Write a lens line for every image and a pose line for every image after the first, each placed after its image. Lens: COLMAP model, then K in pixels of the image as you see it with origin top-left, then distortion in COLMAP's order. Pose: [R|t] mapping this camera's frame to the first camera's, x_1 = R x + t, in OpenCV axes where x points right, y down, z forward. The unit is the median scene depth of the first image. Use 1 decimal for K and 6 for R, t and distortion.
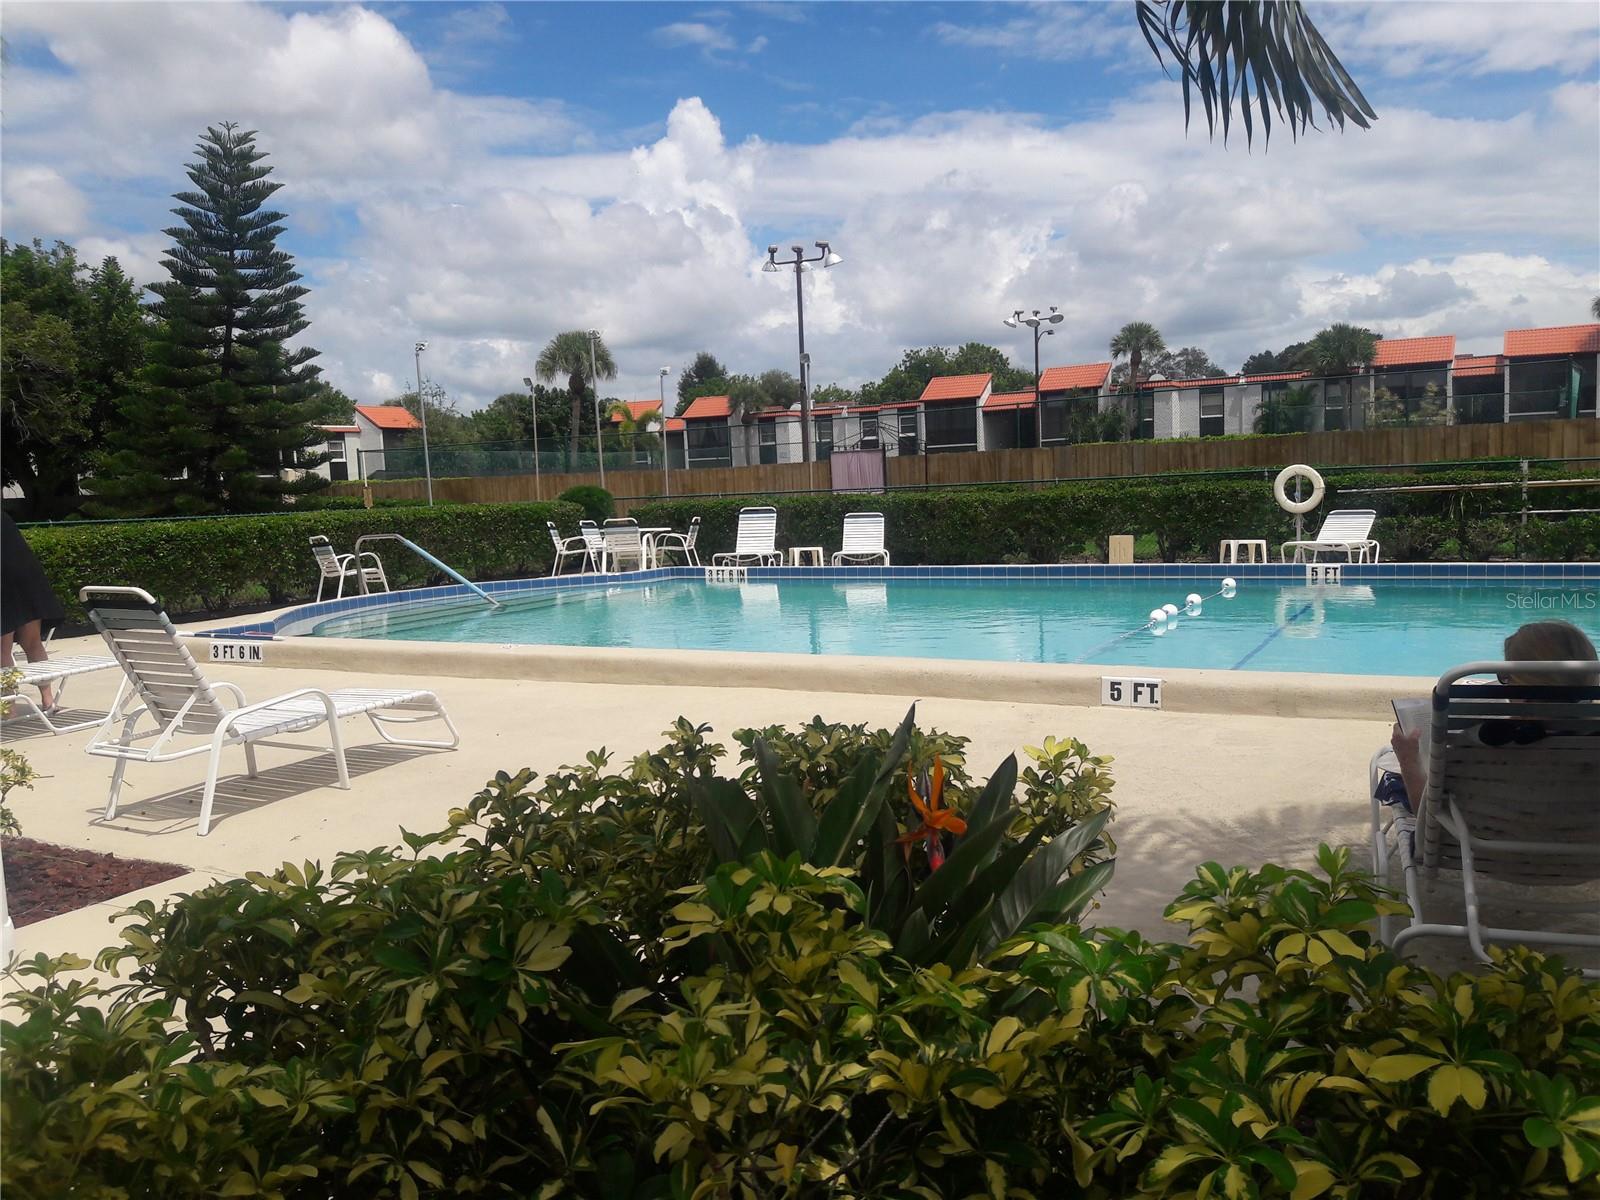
lens RADIAL K [[1312.5, 0, 806.3], [0, 1312.5, 609.1], [0, 0, 1]] dist [-0.007391, -0.018015]
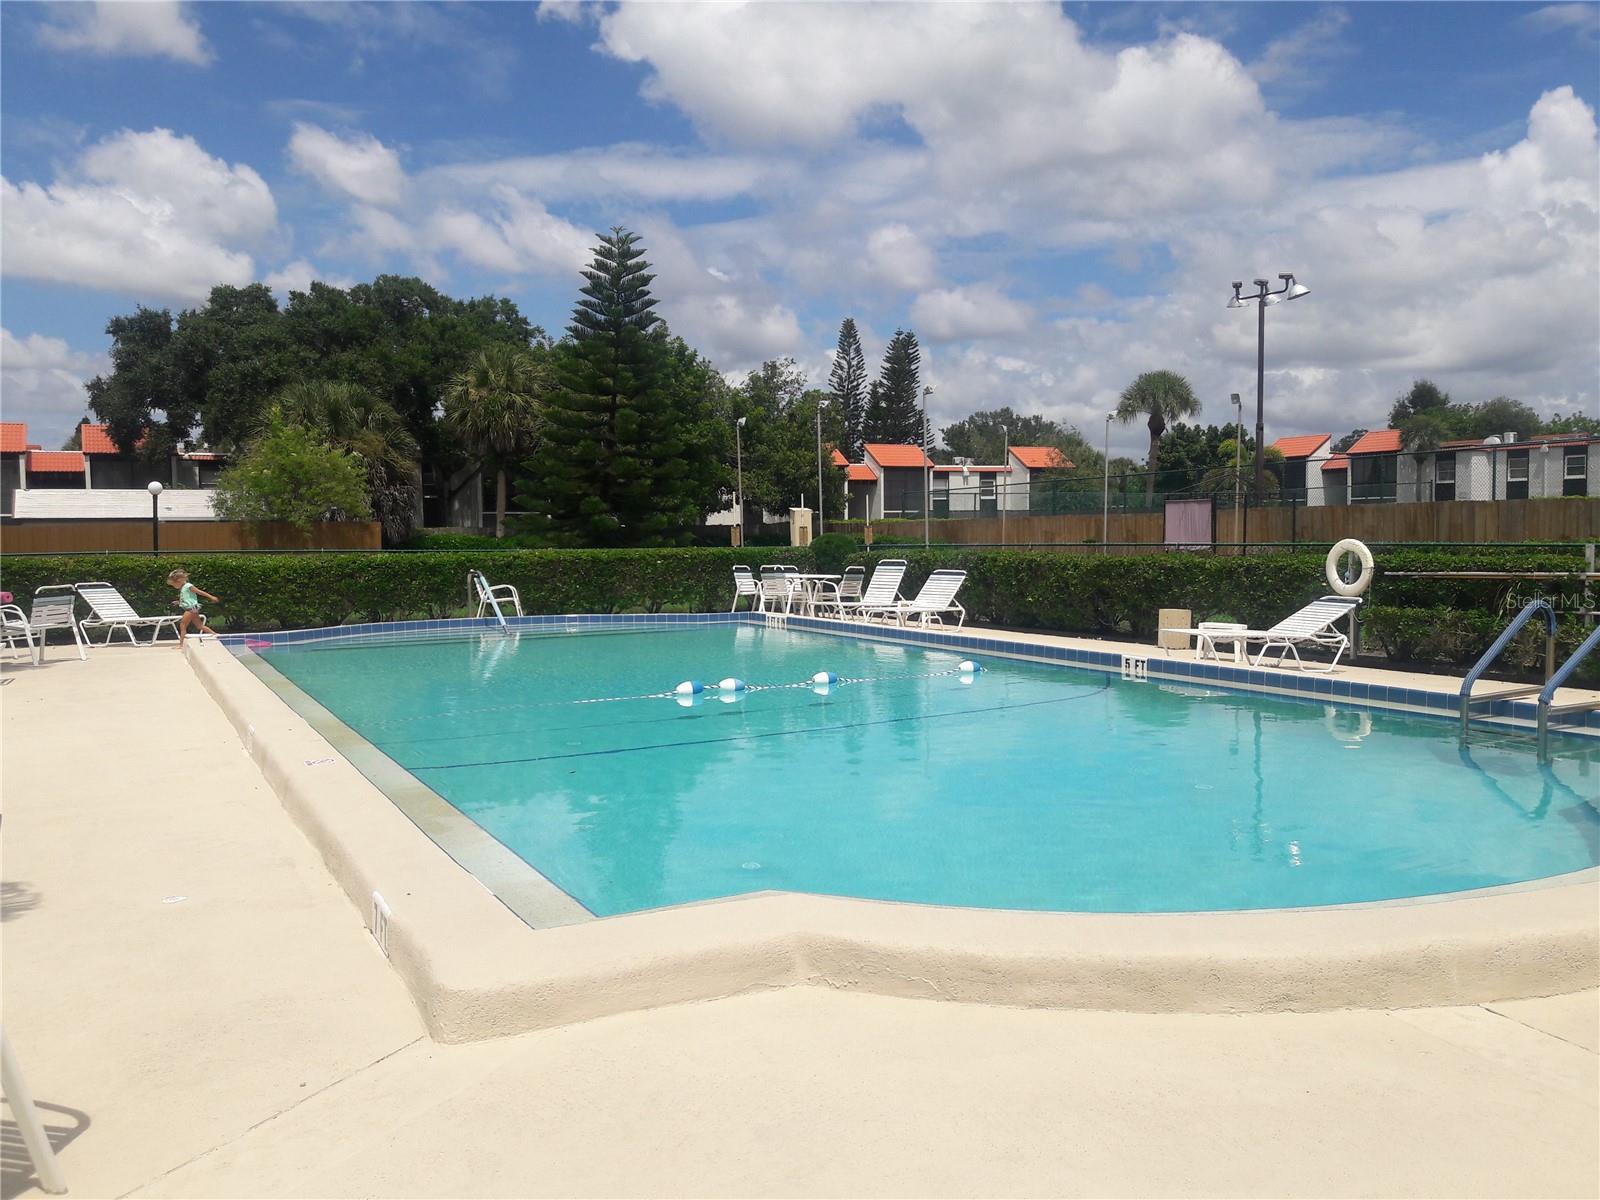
lens RADIAL K [[1312.5, 0, 808.0], [0, 1312.5, 594.9], [0, 0, 1]] dist [-0.007391, -0.018015]
pose [[0.828812, 0.058050, -0.556508, 0.111415], [-0.076216, 0.997046, -0.009505, -0.008112], [0.554312, 0.050293, 0.830788, 0.024193]]
